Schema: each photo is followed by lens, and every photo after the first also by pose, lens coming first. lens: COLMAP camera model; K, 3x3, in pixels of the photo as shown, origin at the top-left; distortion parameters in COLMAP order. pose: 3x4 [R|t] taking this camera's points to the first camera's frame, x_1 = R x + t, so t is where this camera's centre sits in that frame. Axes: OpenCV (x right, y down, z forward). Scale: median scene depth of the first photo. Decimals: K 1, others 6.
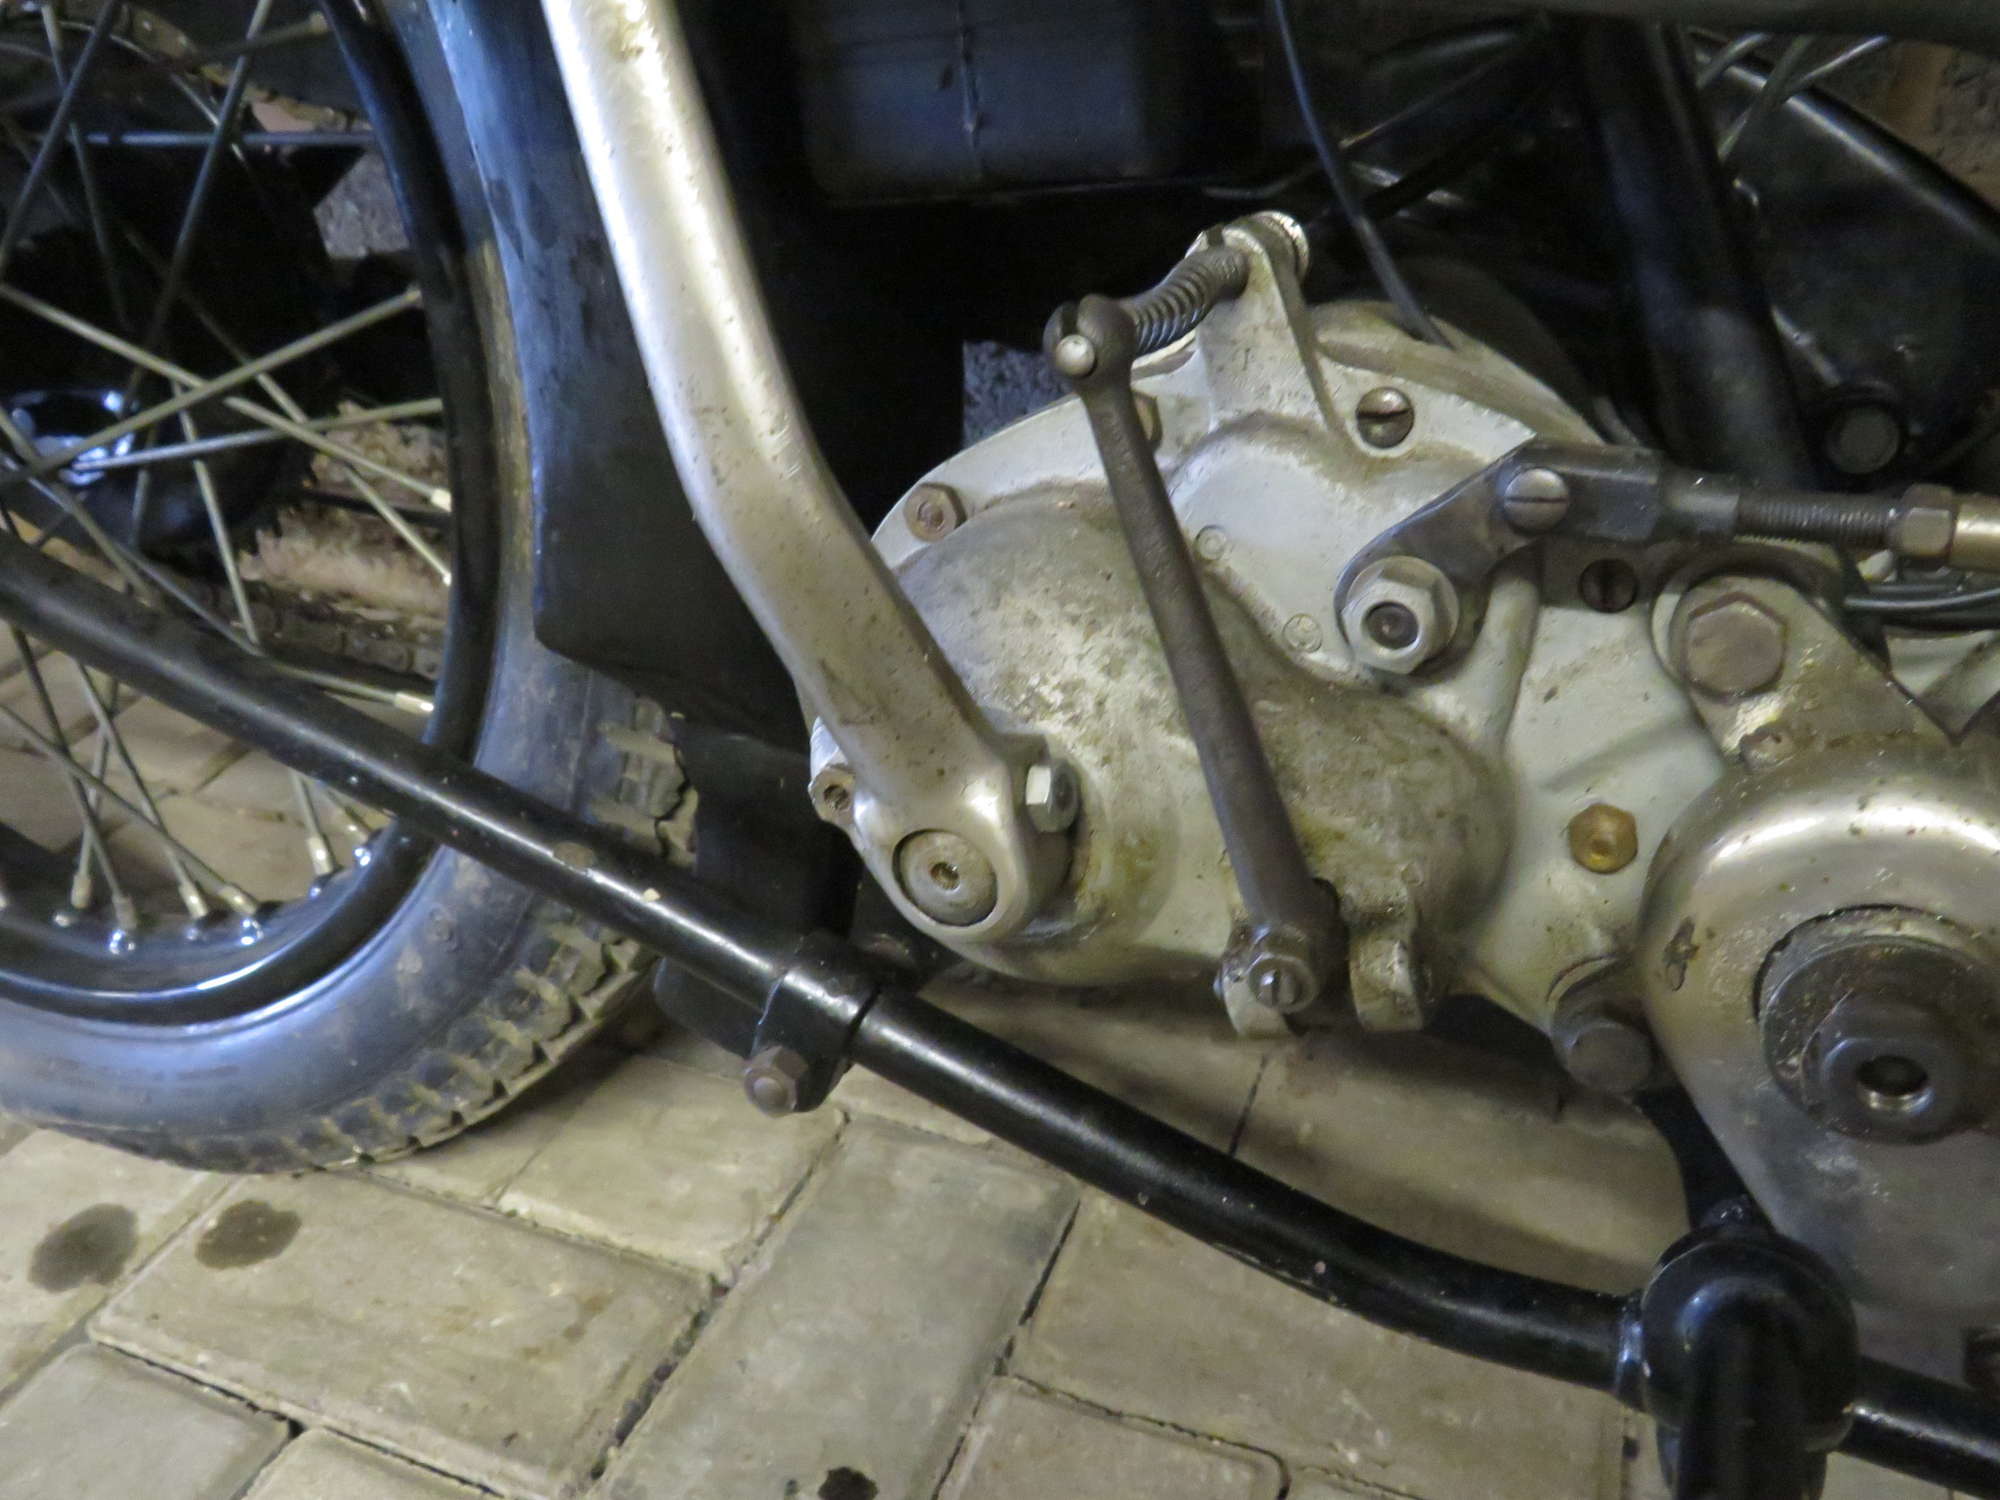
lens RADIAL K [[1658.4, 0, 998.0], [0, 1658.4, 749.3], [0, 0, 1]] dist [-0.047130, 0.014036]
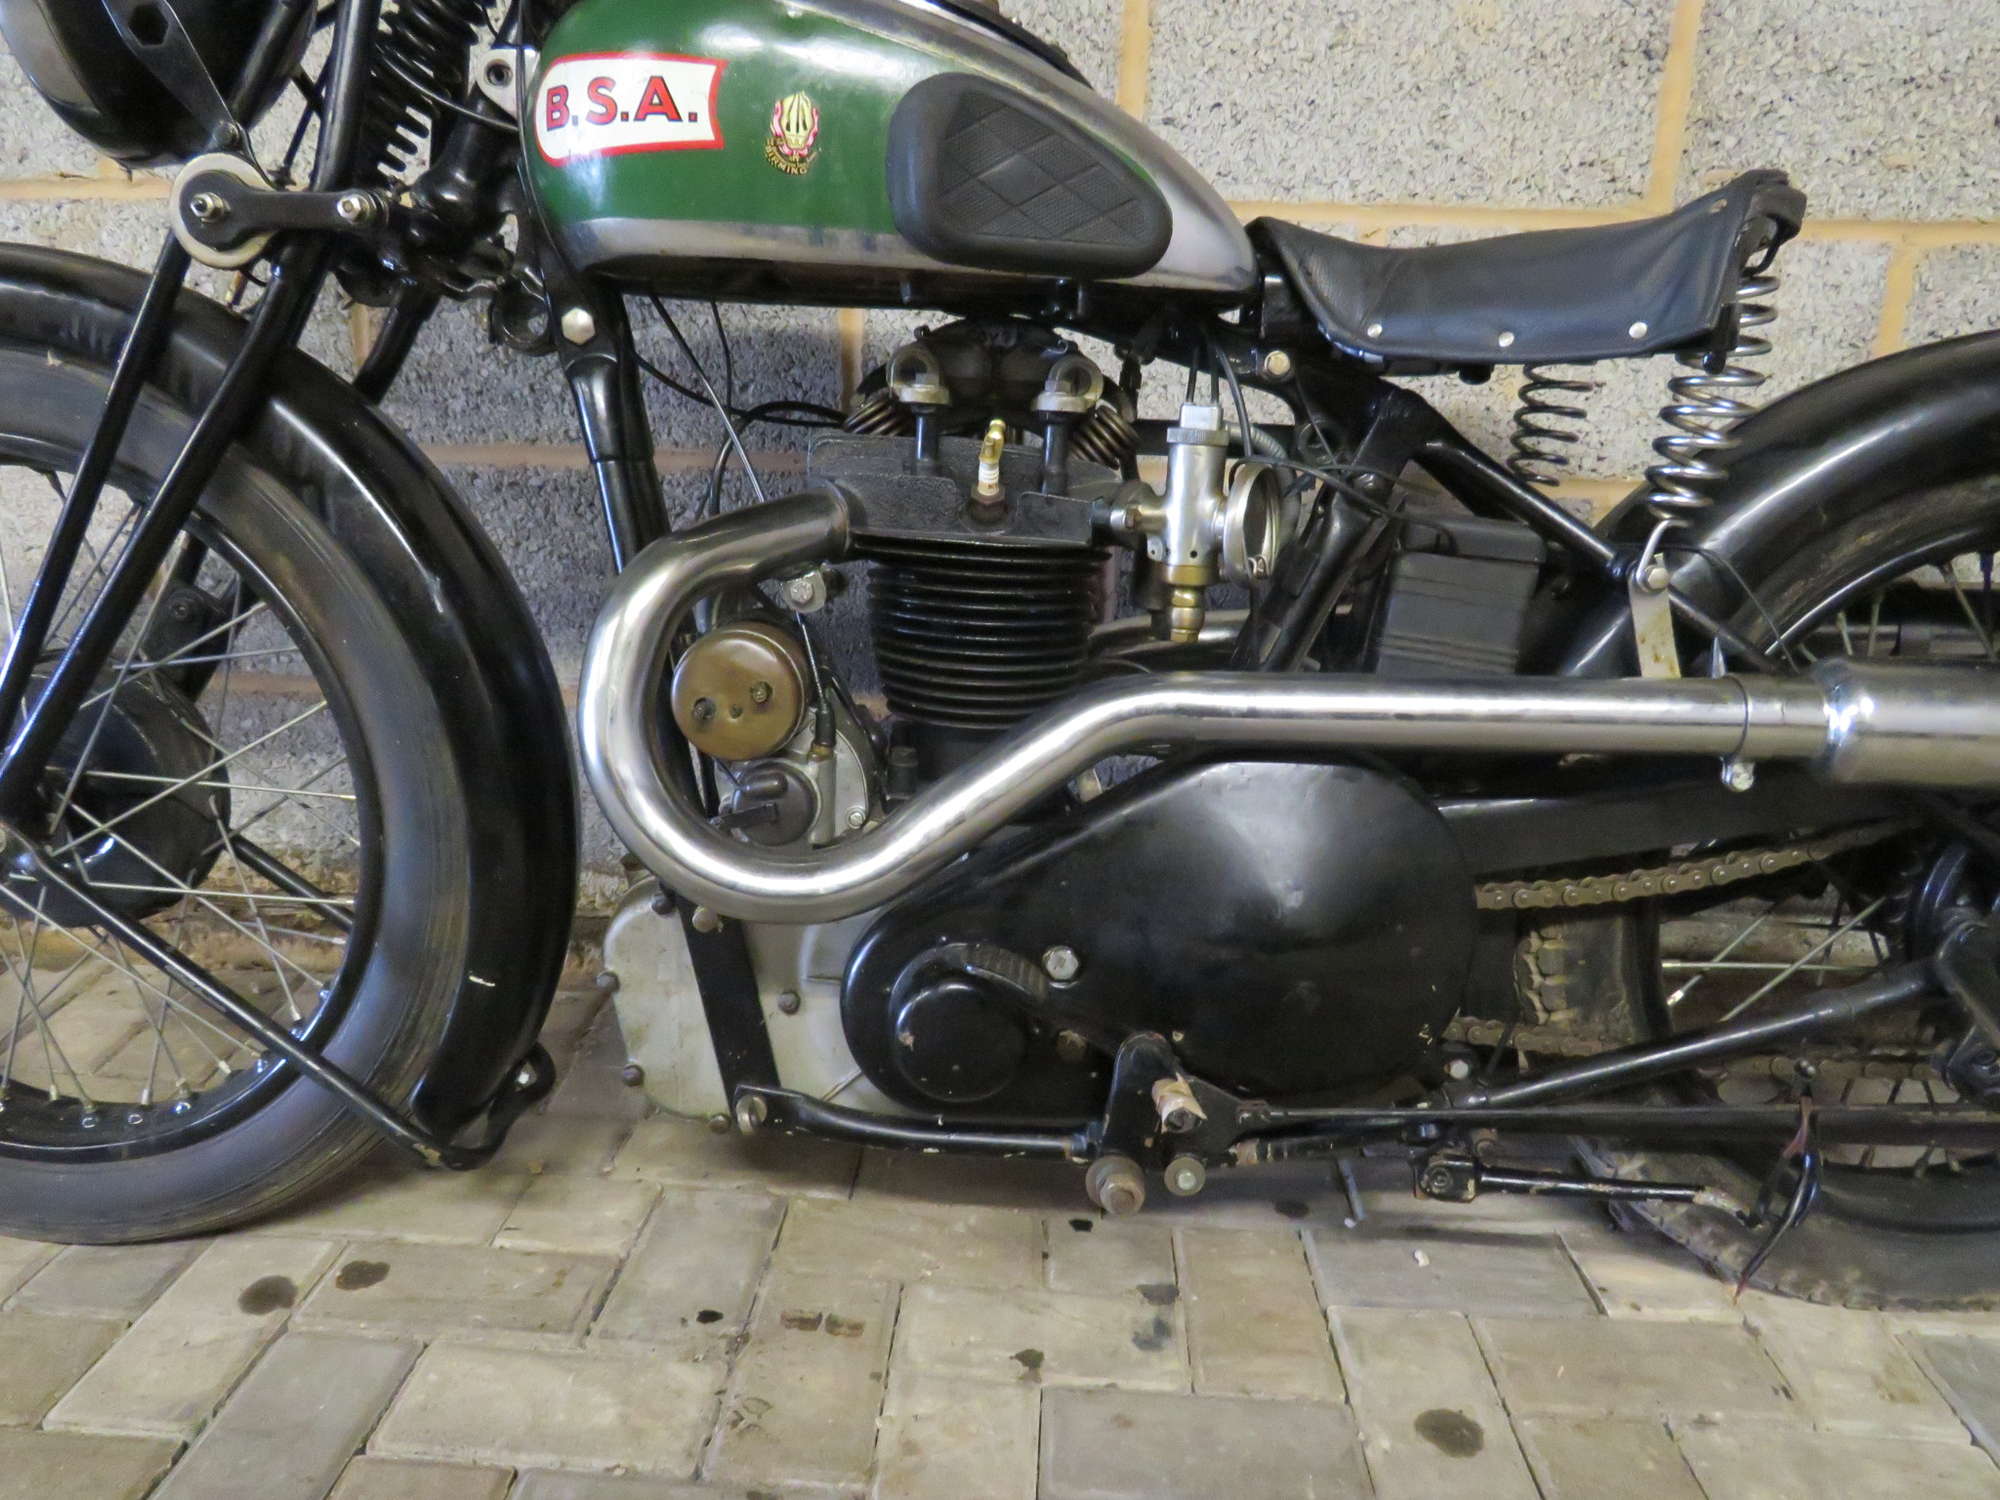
lens RADIAL K [[1405.8, 0, 999.4], [0, 1405.8, 744.6], [0, 0, 1]] dist [-0.030383, 0.006117]
pose [[0.947242, -0.043924, 0.317495, -0.306512], [0.119065, 0.967905, -0.221323, 0.181526], [-0.297583, 0.247449, 0.922070, -1.111111]]
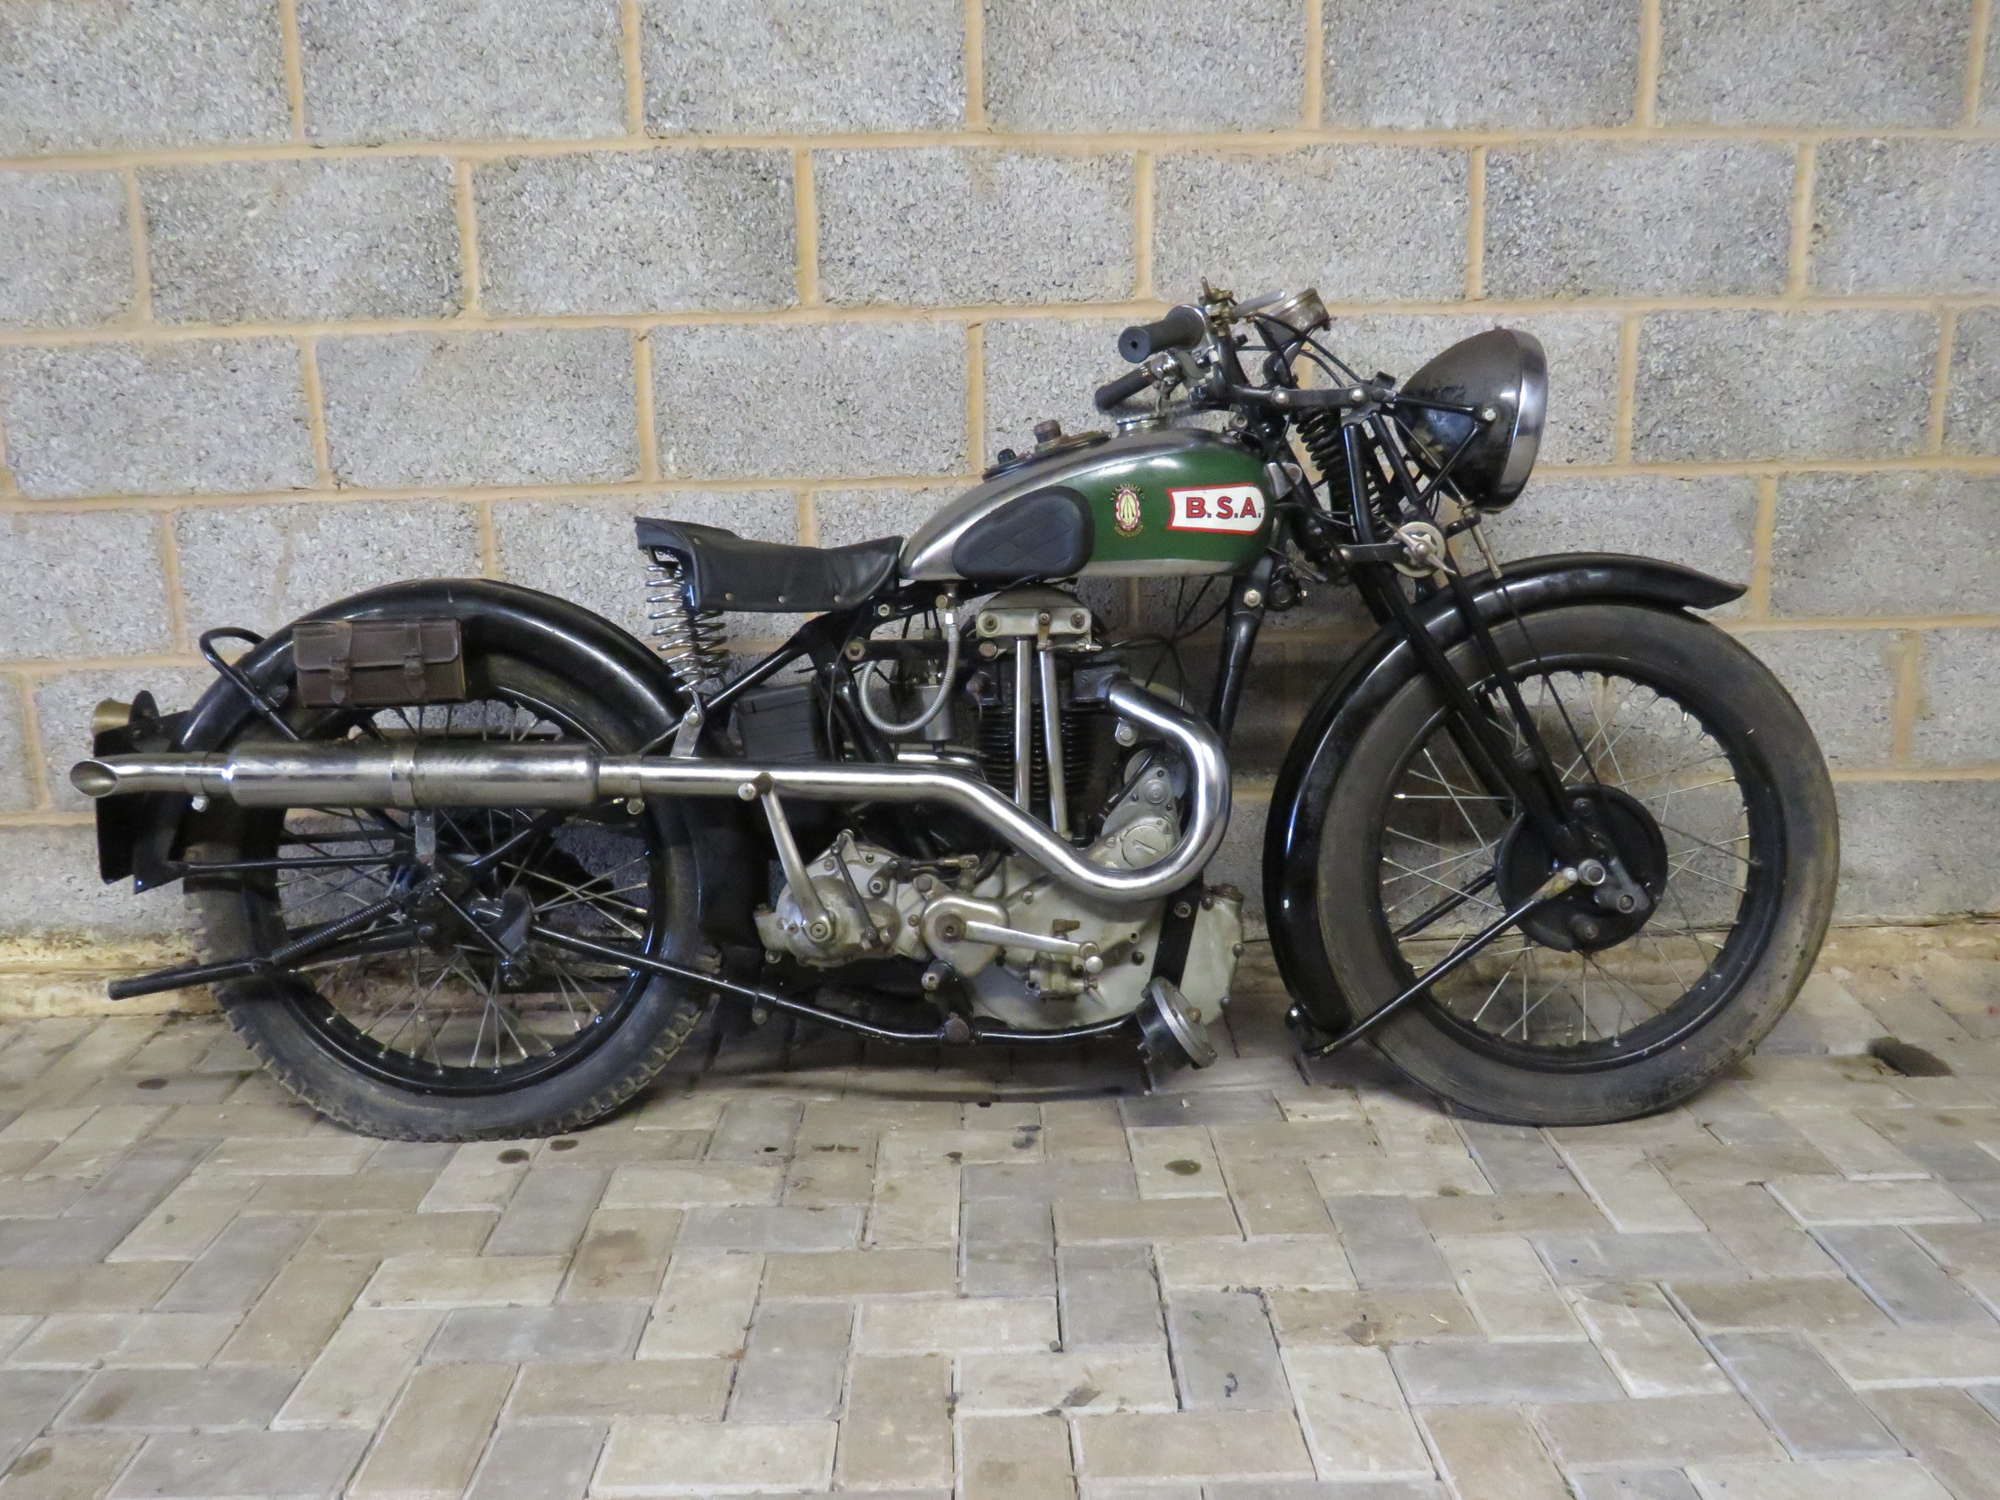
lens RADIAL K [[1658.4, 0, 1031.2], [0, 1658.4, 731.2], [0, 0, 1]] dist [-0.047130, 0.014036]
pose [[0.919115, -0.070748, 0.387585, -1.033468], [0.193471, 0.938014, -0.287575, 0.819385], [-0.343214, 0.339301, 0.875830, -3.148729]]
